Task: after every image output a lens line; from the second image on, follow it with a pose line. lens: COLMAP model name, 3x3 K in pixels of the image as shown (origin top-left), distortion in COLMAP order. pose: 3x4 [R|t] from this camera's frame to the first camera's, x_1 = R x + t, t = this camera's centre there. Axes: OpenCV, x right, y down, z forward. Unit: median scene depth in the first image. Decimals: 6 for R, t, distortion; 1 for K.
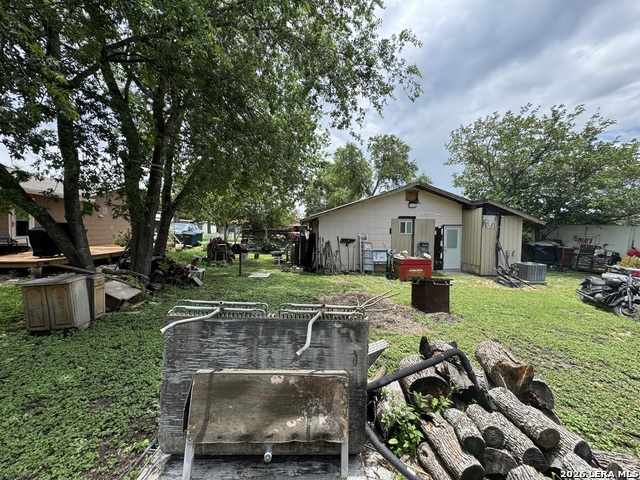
lens RADIAL K [[255.1, 0, 324.1], [0, 255.1, 238.0], [0, 0, 1]] dist [0.002321, 0.000236]
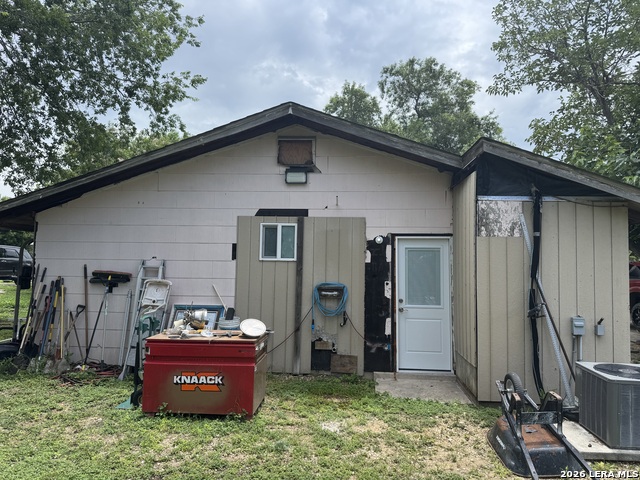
lens RADIAL K [[451.3, 0, 323.1], [0, 451.3, 238.2], [0, 0, 1]] dist [0.052760, -0.055383]
pose [[0.985444, -0.002947, -0.169978, 0.483818], [-0.013552, 0.995306, -0.095827, 0.012454], [0.169462, 0.096735, 0.980778, 0.406751]]
